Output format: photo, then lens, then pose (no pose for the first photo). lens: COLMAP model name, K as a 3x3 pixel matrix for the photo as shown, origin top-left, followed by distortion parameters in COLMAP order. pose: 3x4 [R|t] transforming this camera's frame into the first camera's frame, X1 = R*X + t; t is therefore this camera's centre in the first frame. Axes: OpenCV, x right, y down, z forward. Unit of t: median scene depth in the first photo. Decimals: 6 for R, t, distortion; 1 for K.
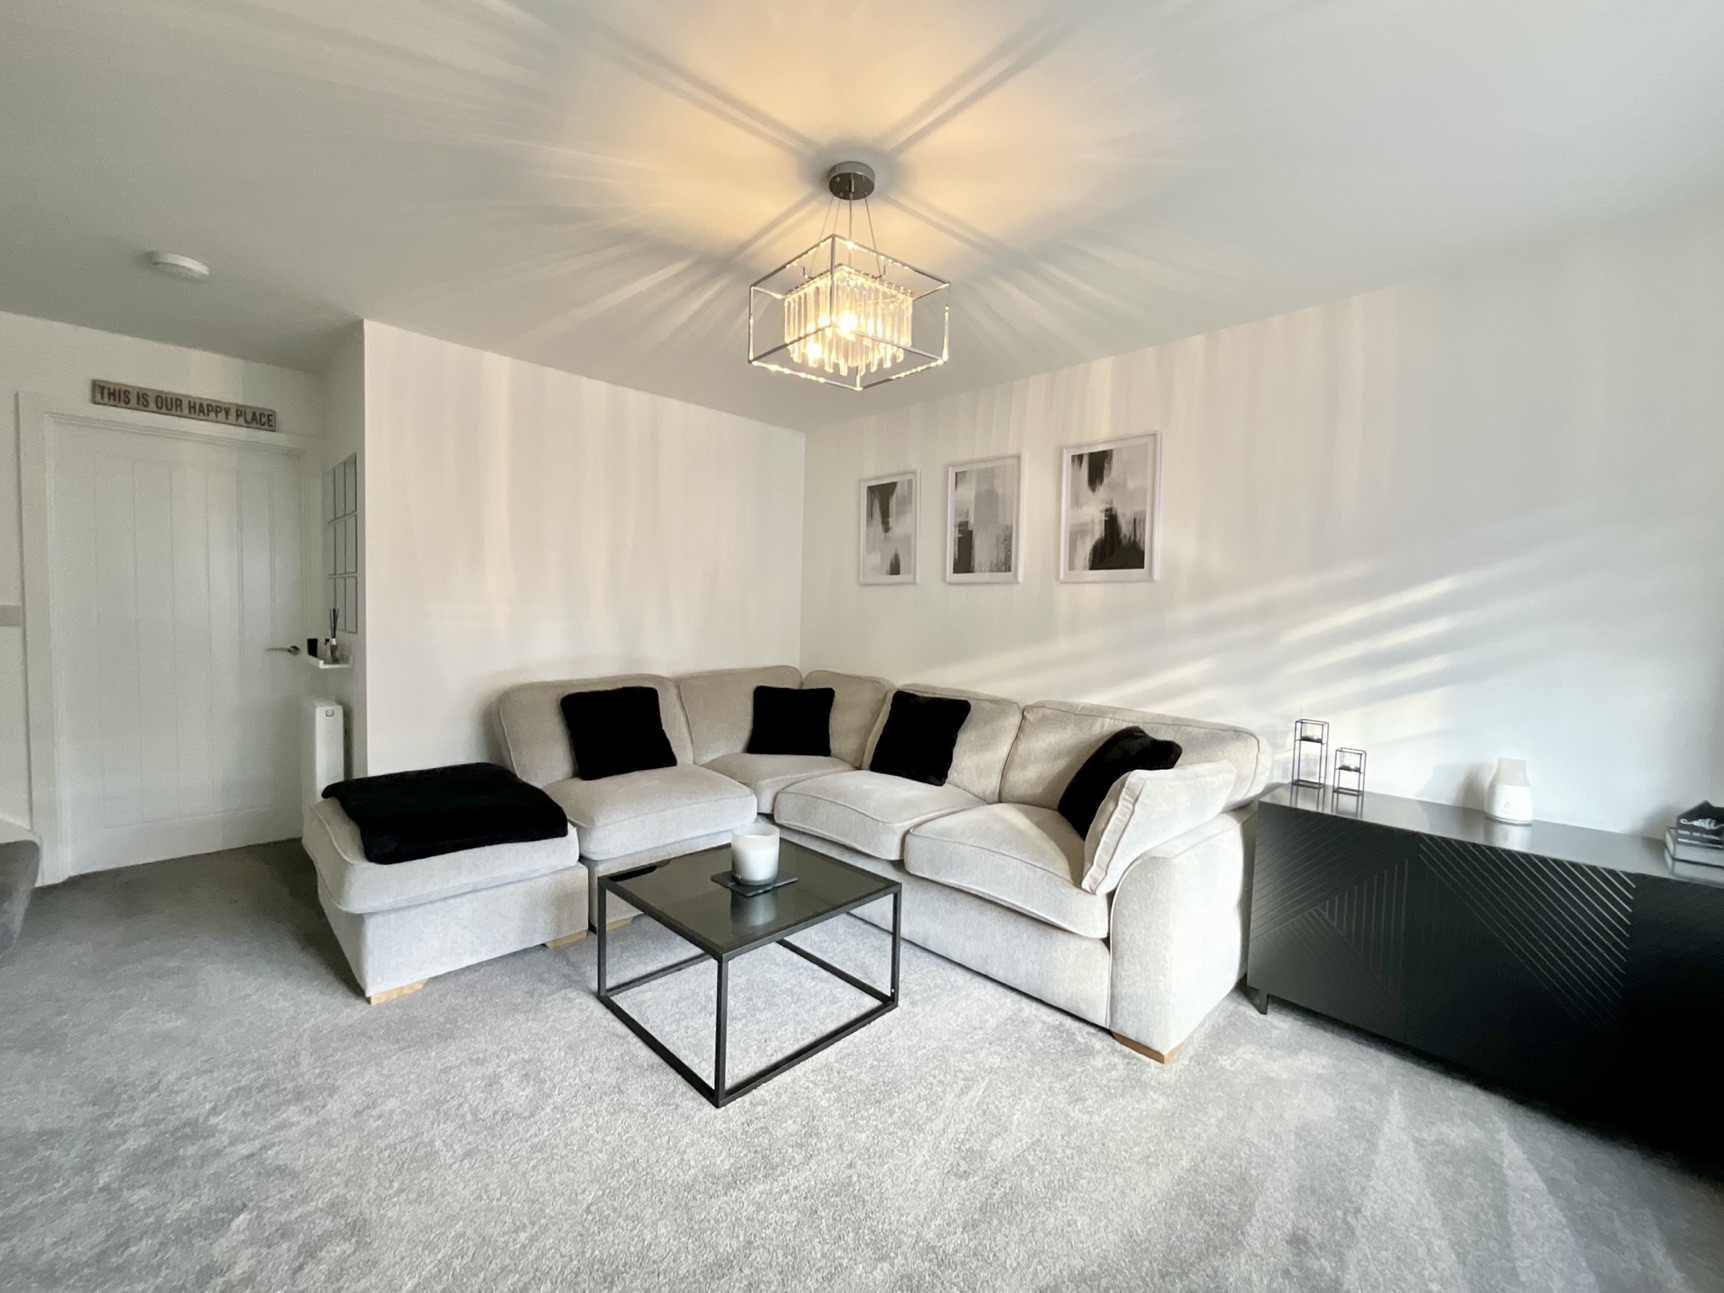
lens RADIAL K [[705.9, 0, 862.9], [0, 705.9, 646.1], [0, 0, 1]] dist [0.004990, -0.000285]
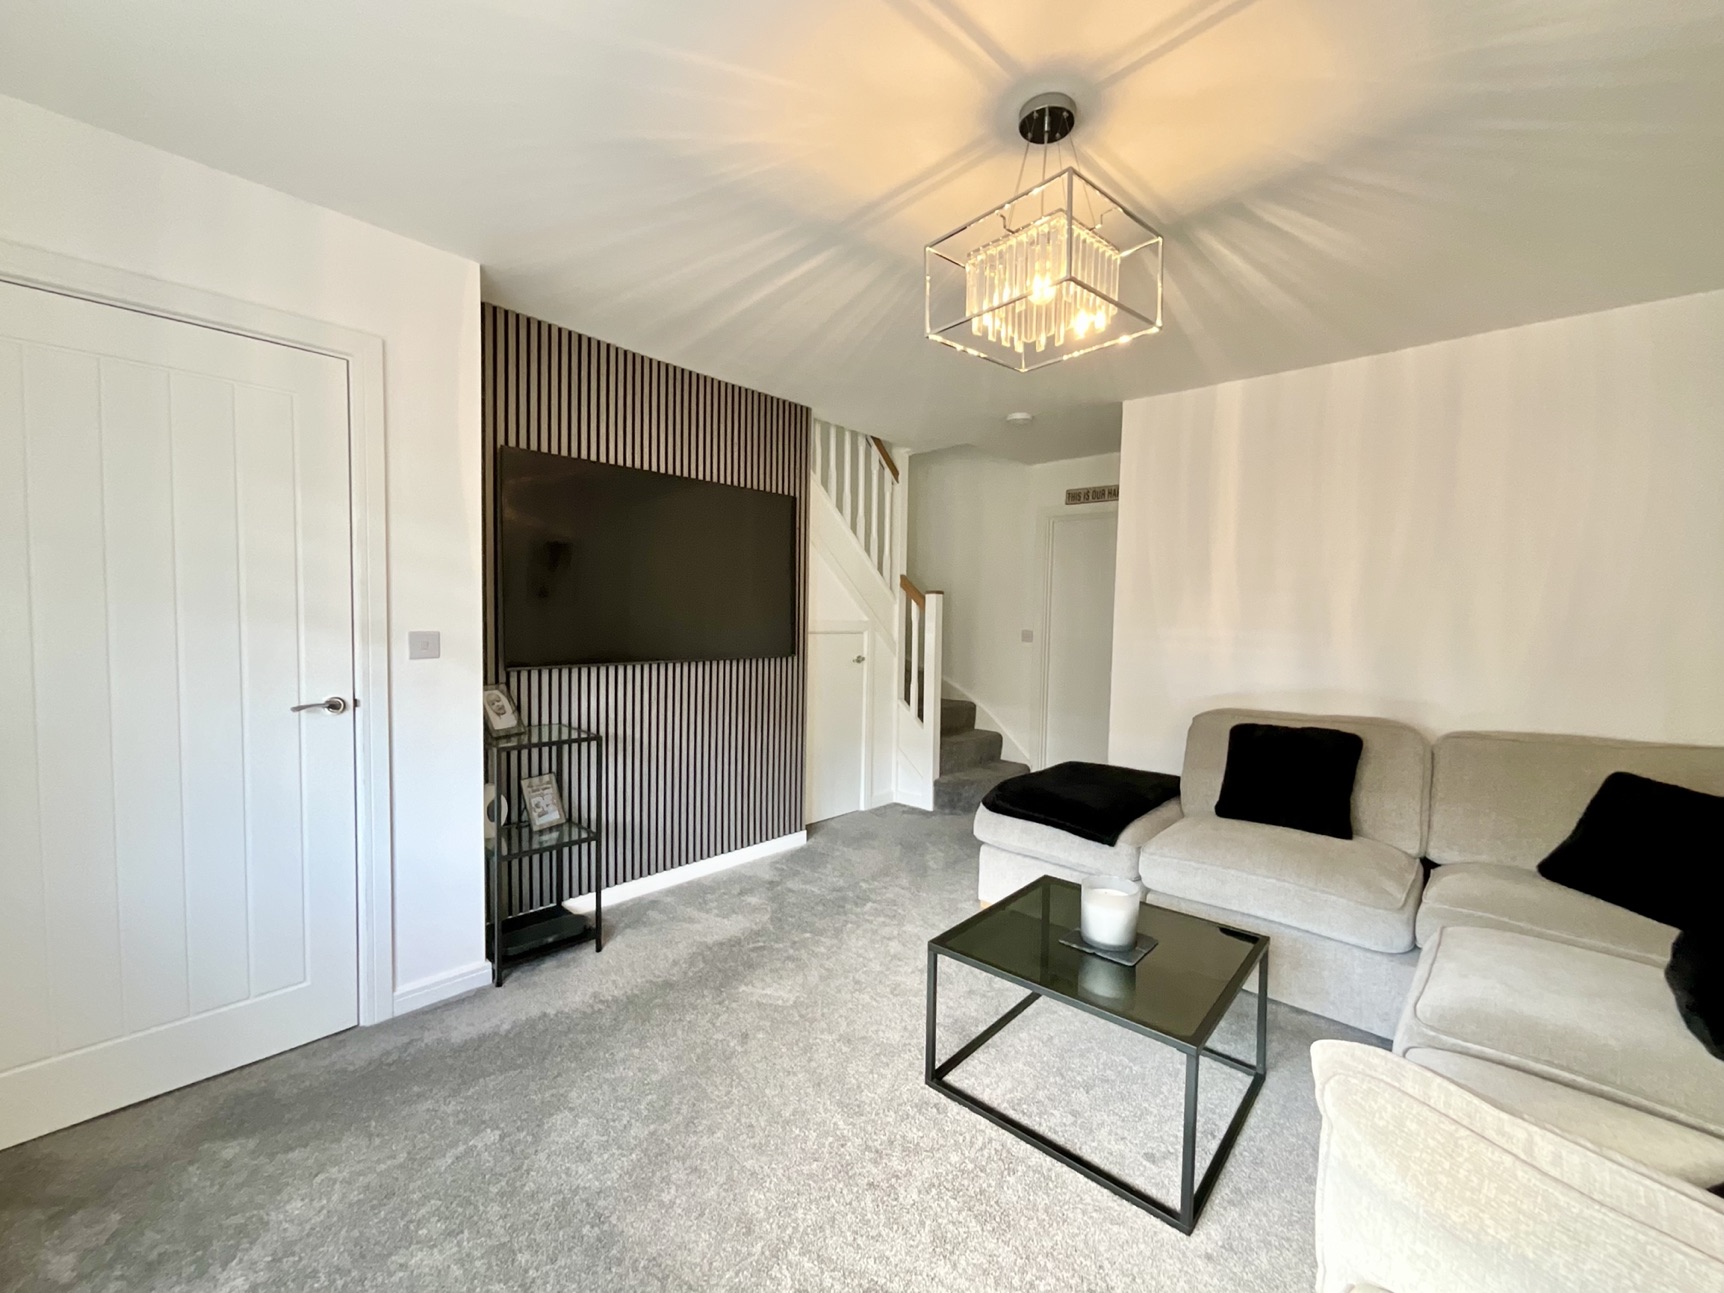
lens RADIAL K [[705.9, 0, 858.4], [0, 705.9, 647.0], [0, 0, 1]] dist [0.004990, -0.000285]
pose [[0.043574, 0.021111, -0.998827, 0.491170], [-0.067130, 0.997579, 0.018157, -0.015376], [0.996792, 0.066260, 0.044885, 0.458813]]
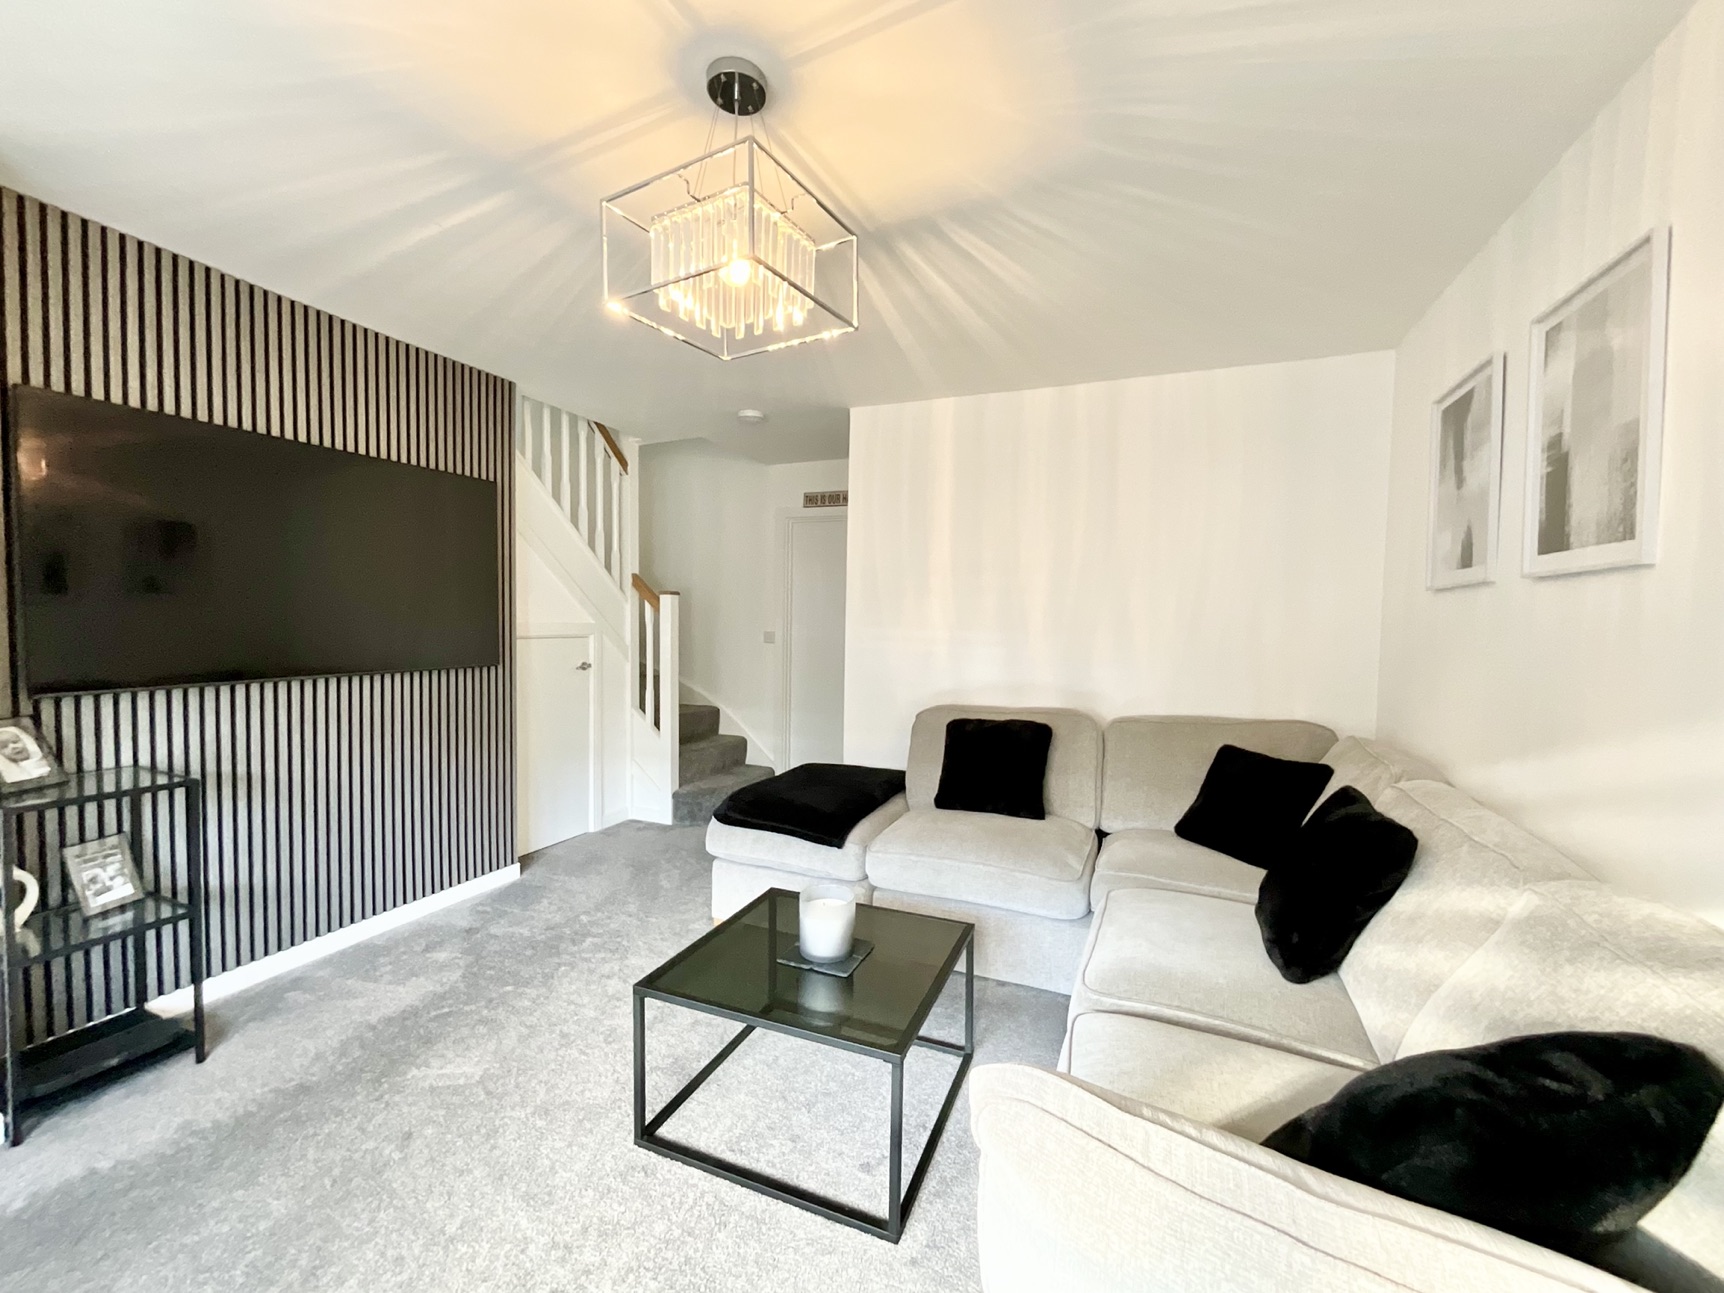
lens RADIAL K [[705.9, 0, 858.4], [0, 705.9, 646.8], [0, 0, 1]] dist [0.004990, -0.000285]
pose [[0.370376, 0.018770, -0.928692, 0.456772], [-0.053317, 0.998577, -0.001081, -0.024957], [0.927351, 0.049915, 0.370849, 0.508317]]
